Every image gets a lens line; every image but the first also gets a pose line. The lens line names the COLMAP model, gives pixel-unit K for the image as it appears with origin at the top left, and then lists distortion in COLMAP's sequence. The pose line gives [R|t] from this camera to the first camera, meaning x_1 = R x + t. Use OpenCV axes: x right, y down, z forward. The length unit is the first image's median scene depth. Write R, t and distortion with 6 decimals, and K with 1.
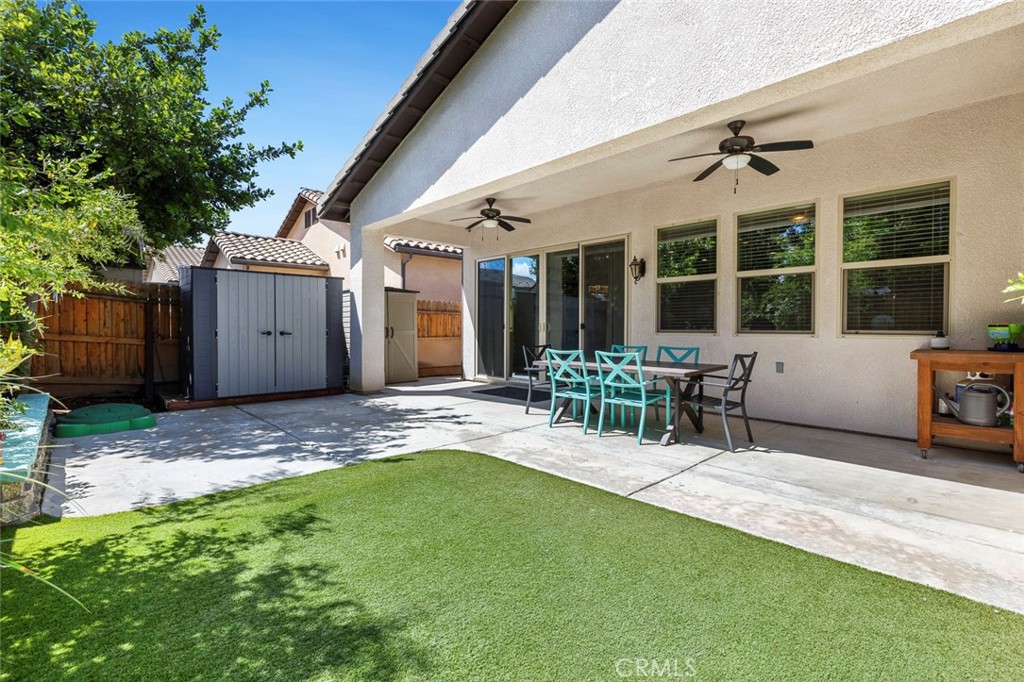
lens RADIAL K [[460.5, 0, 512.7], [0, 460.5, 329.0], [0, 0, 1]] dist [-0.003899, -0.000381]
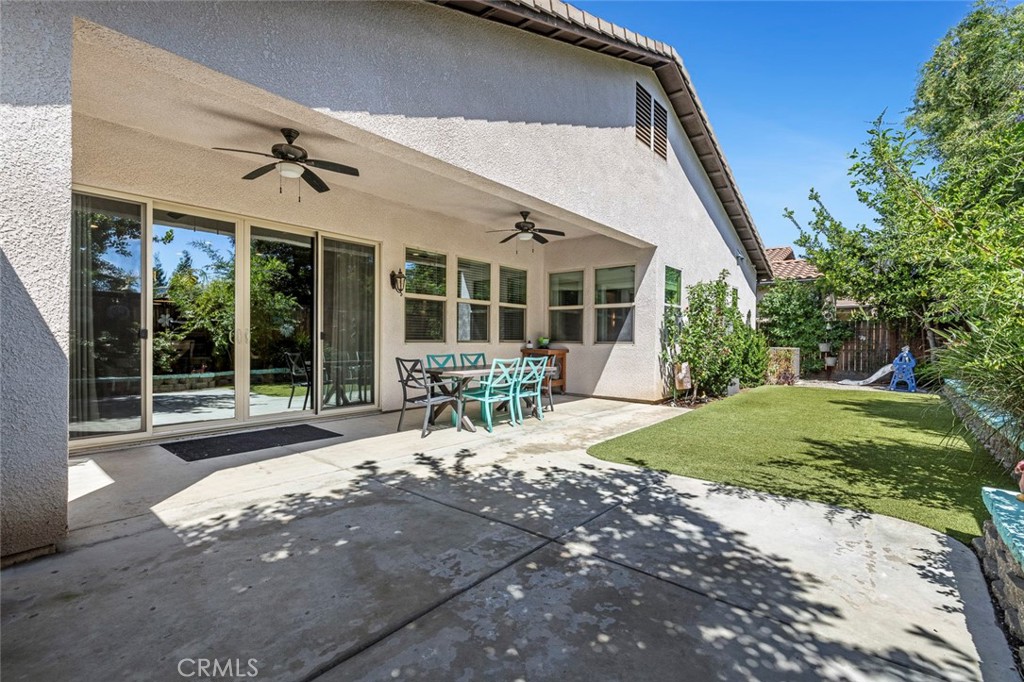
lens RADIAL K [[464.3, 0, 512.0], [0, 464.3, 341.0], [0, 0, 1]] dist [0.001019, 0.000055]
pose [[-0.108217, -0.003796, 0.994120, -1.382565], [-0.001696, 0.999992, 0.003634, -0.001823], [-0.994126, -0.001293, -0.108222, 1.491509]]
